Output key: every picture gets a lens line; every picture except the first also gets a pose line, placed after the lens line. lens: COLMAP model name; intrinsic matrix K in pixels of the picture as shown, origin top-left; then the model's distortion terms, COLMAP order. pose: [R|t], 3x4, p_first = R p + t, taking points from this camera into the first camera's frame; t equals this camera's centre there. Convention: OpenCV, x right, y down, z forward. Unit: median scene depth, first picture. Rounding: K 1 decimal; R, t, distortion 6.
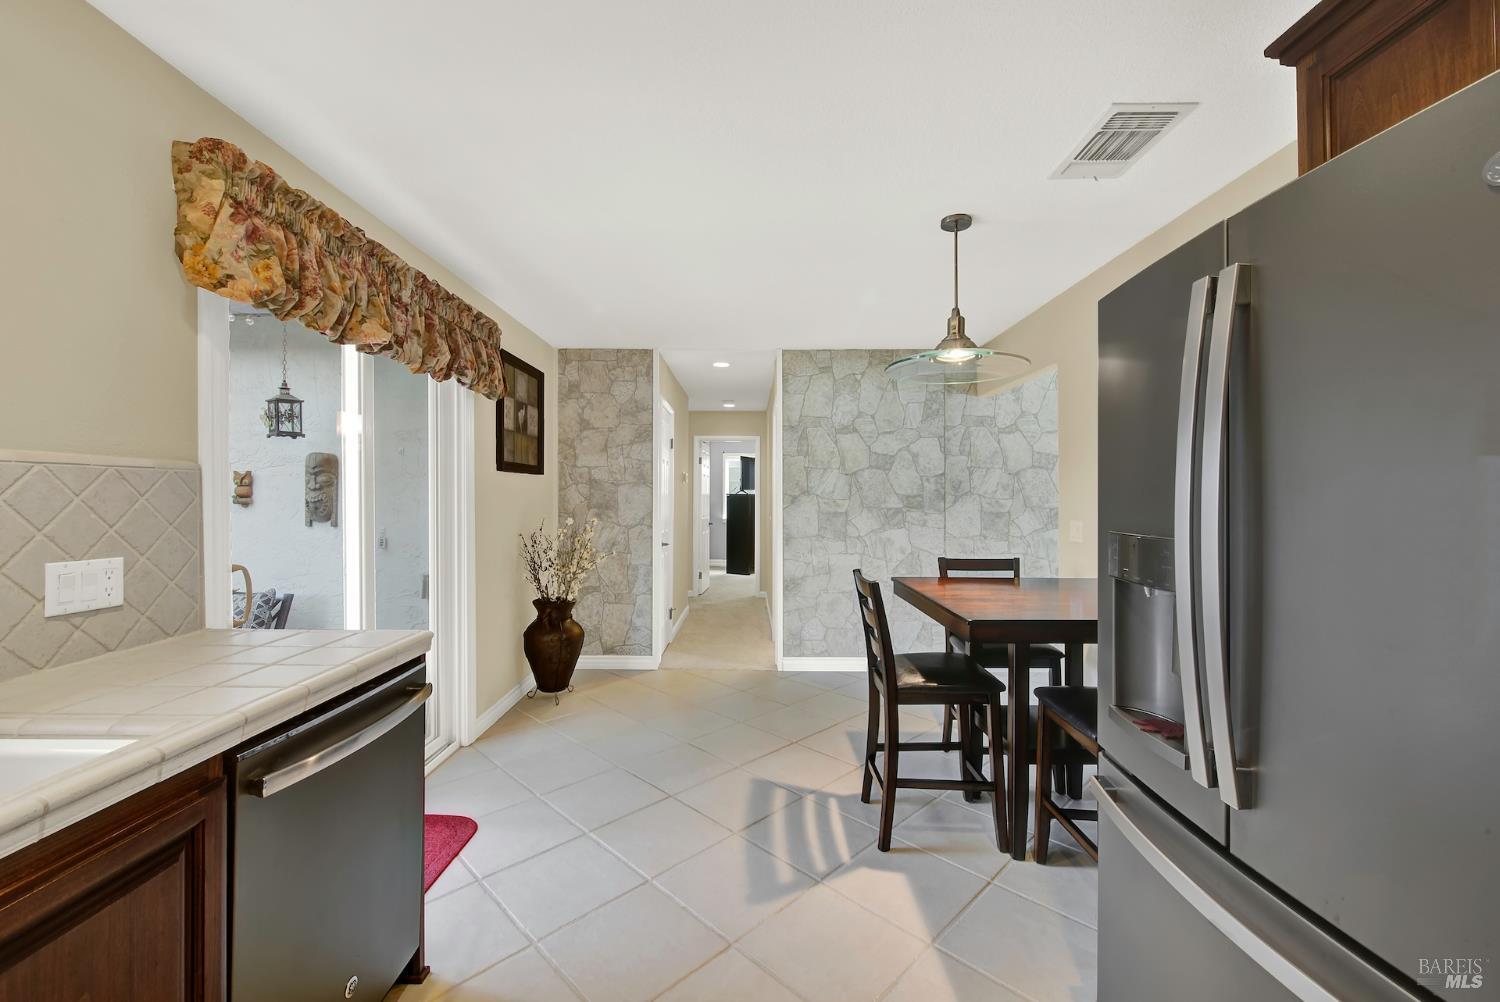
lens RADIAL K [[609.0, 0, 748.5], [0, 609.0, 493.5], [0, 0, 1]] dist [0.000087, -0.000961]
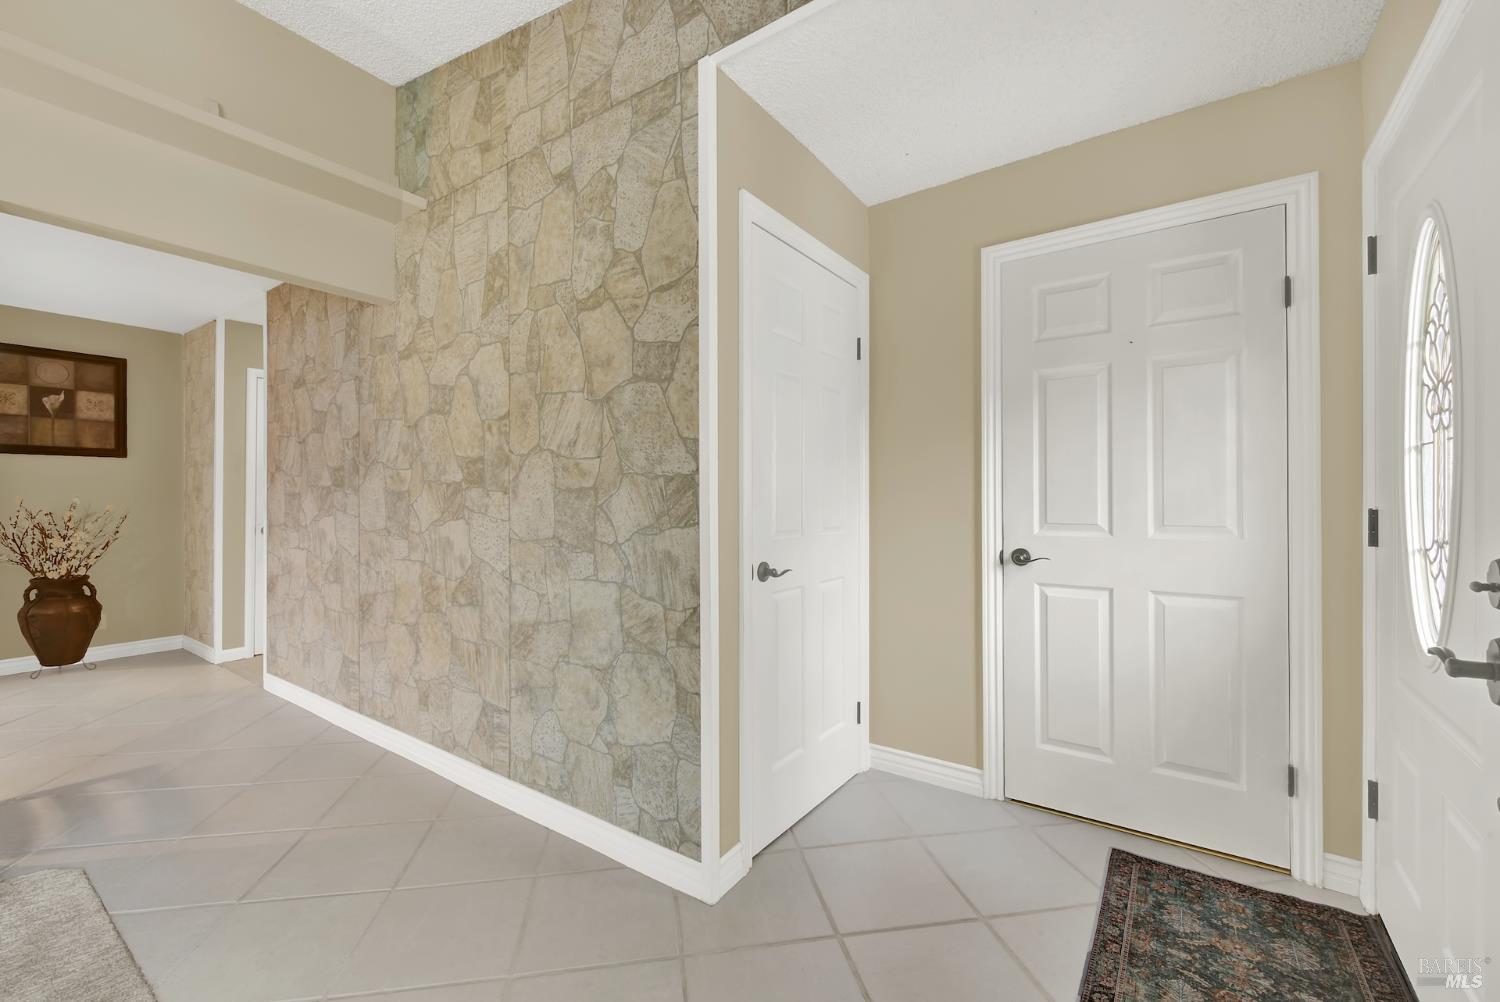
lens RADIAL K [[594.8, 0, 742.2], [0, 594.8, 499.3], [0, 0, 1]] dist [0.001729, 0.000108]
pose [[0.824432, -0.001479, -0.565958, 0.492315], [0.006249, 0.999959, 0.006489, 0.037284], [0.565926, -0.008887, 0.824408, 0.705977]]
